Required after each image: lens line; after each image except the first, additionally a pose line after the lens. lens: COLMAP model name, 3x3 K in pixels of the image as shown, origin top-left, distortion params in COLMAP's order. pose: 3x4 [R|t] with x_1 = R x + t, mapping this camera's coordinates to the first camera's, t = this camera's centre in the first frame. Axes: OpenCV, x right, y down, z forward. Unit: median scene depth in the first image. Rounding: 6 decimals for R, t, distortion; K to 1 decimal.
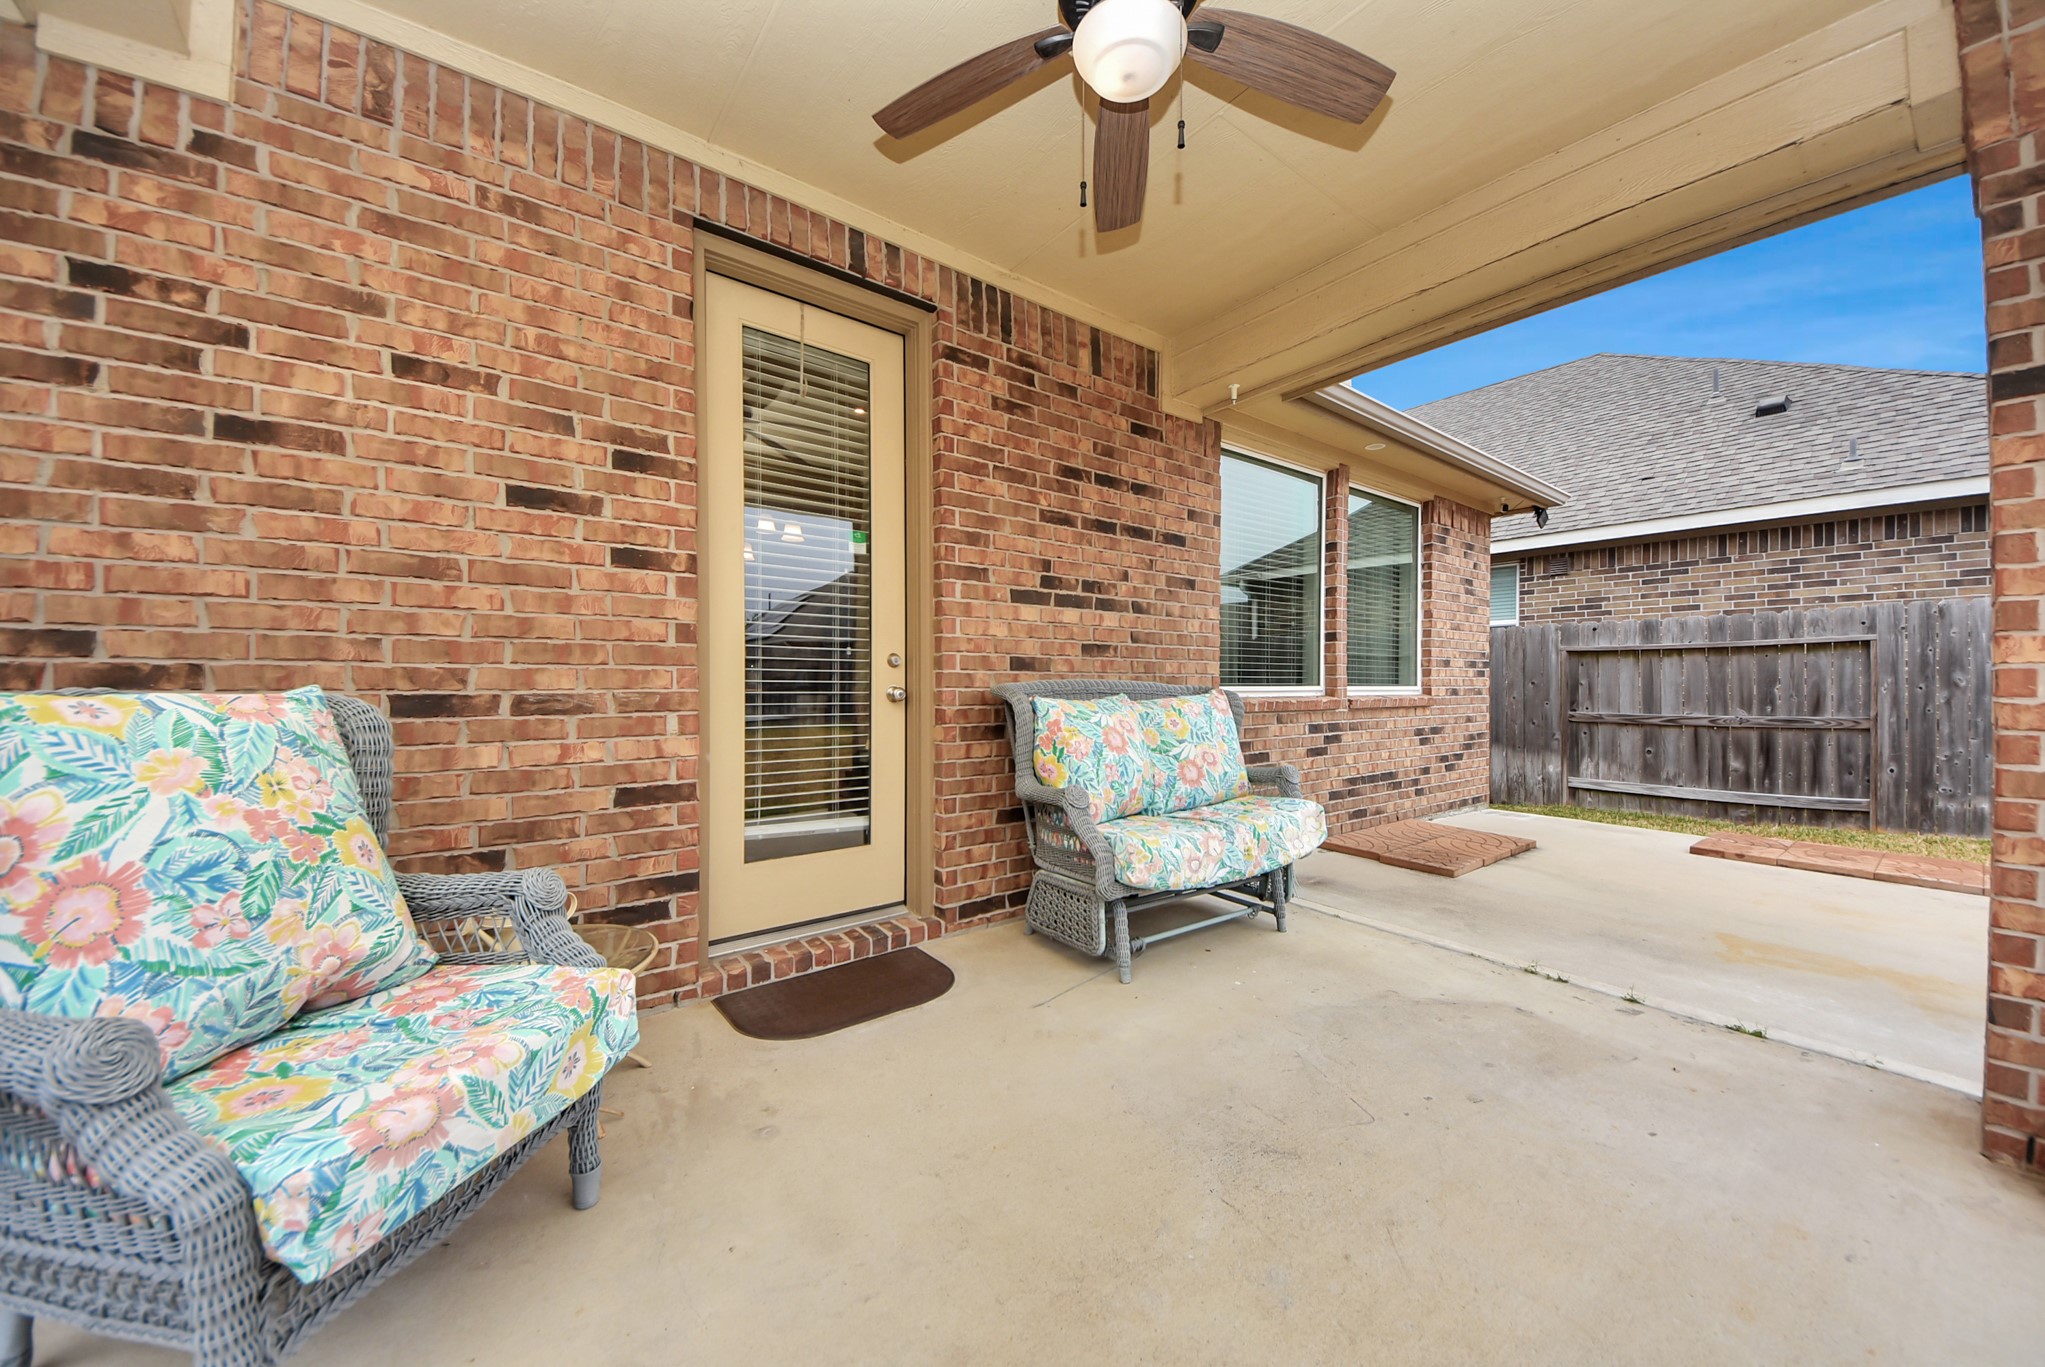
lens RADIAL K [[720.2, 0, 1028.2], [0, 720.2, 680.1], [0, 0, 1]] dist [0.022546, -0.016050]
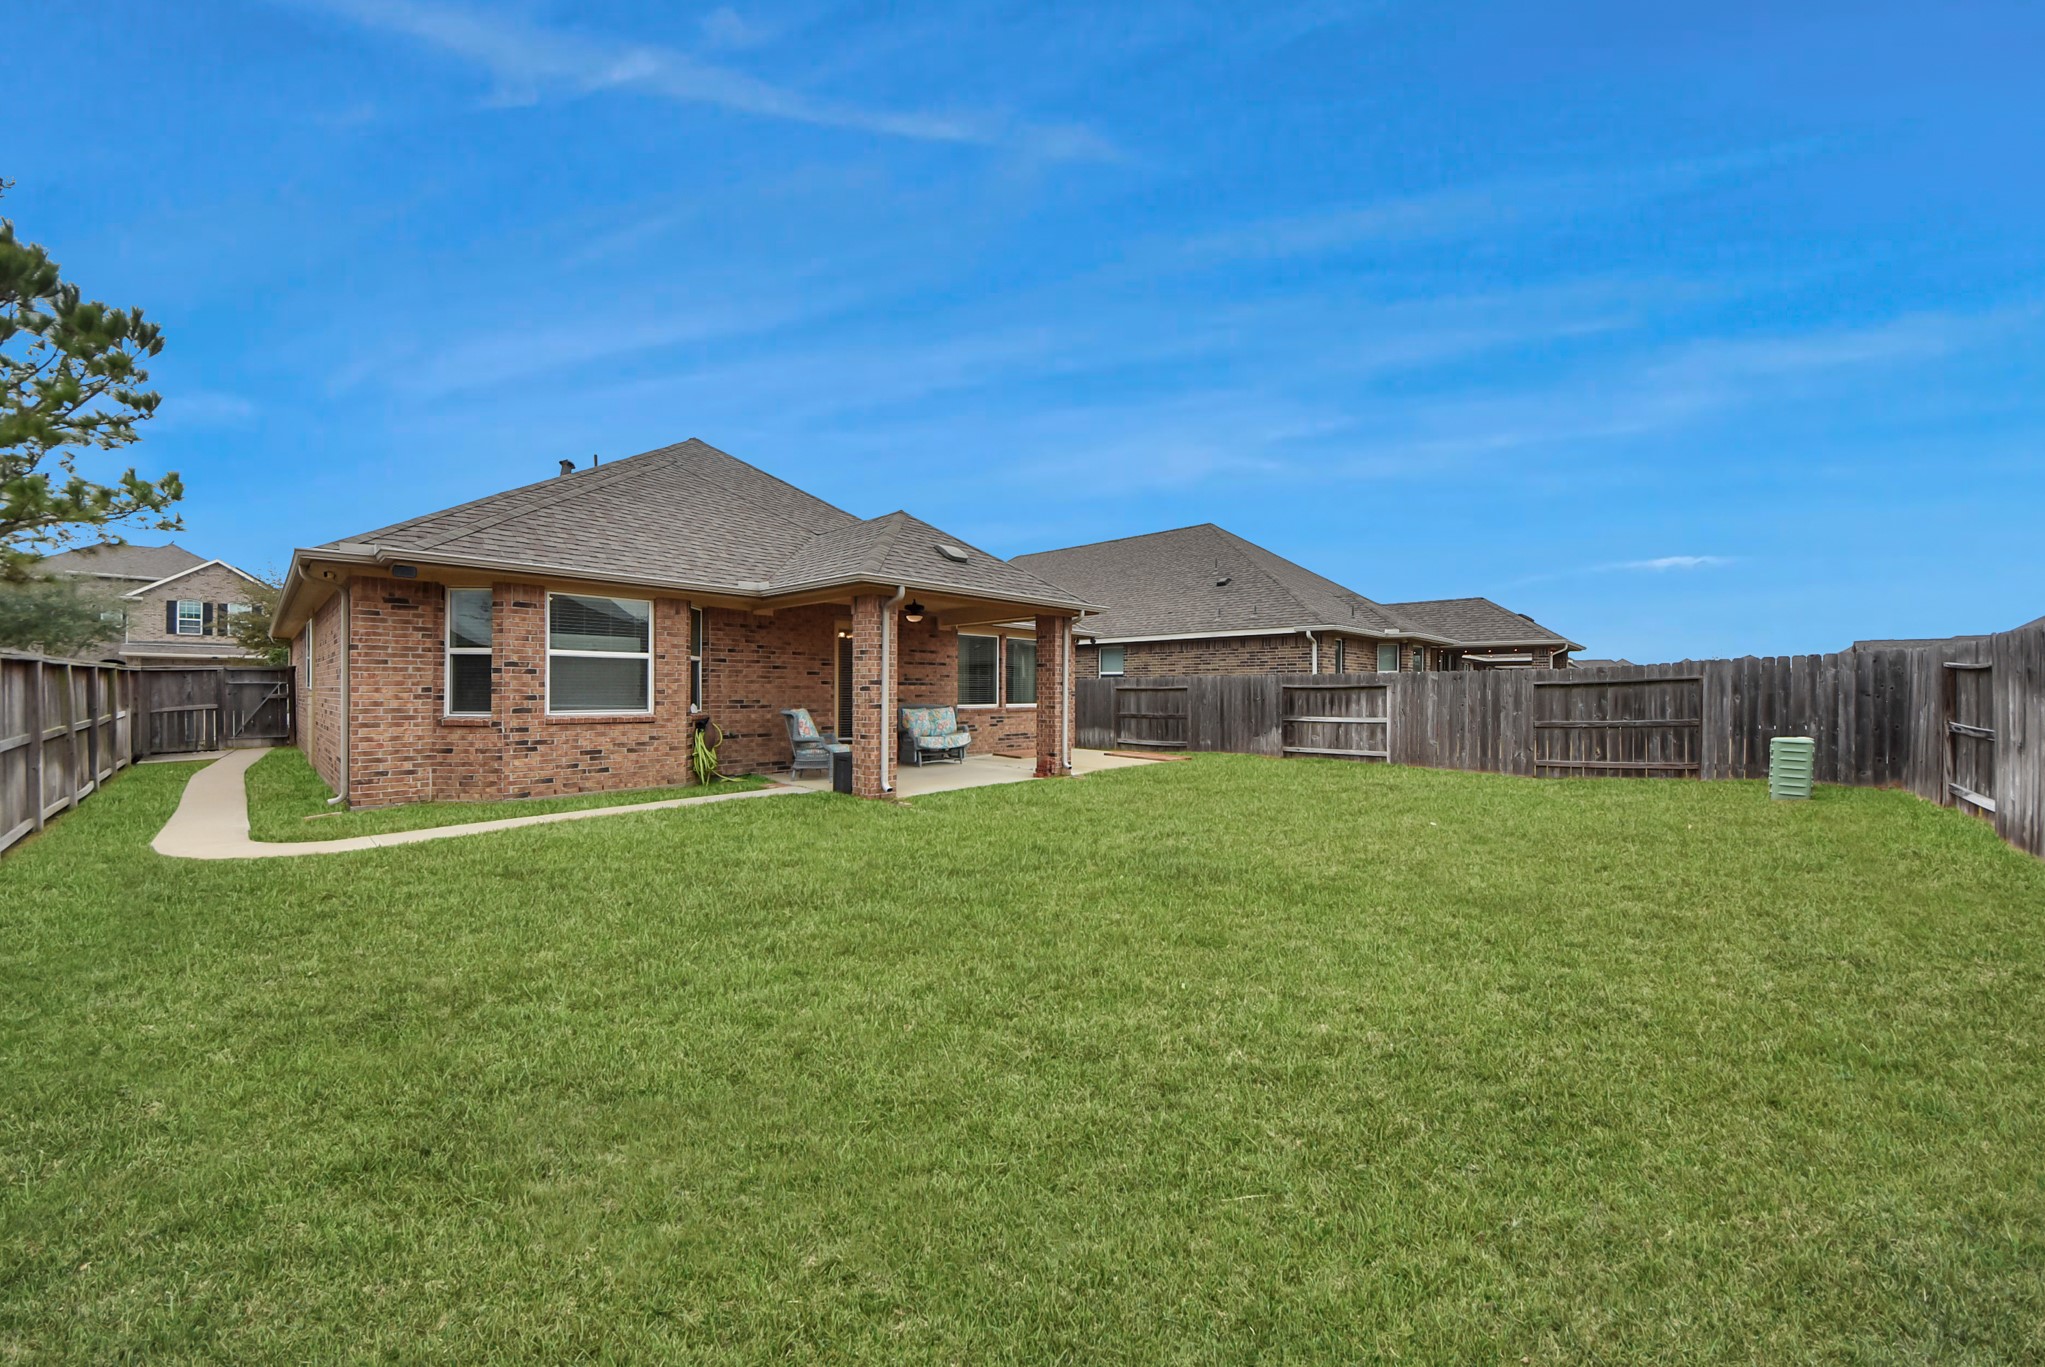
lens RADIAL K [[720.2, 0, 1028.2], [0, 720.2, 680.1], [0, 0, 1]] dist [0.022546, -0.016050]
pose [[0.983969, 0.003993, 0.178292, -0.012239], [-0.002254, 0.999948, -0.009960, -0.064157], [-0.178323, 0.009398, 0.983927, -2.045440]]
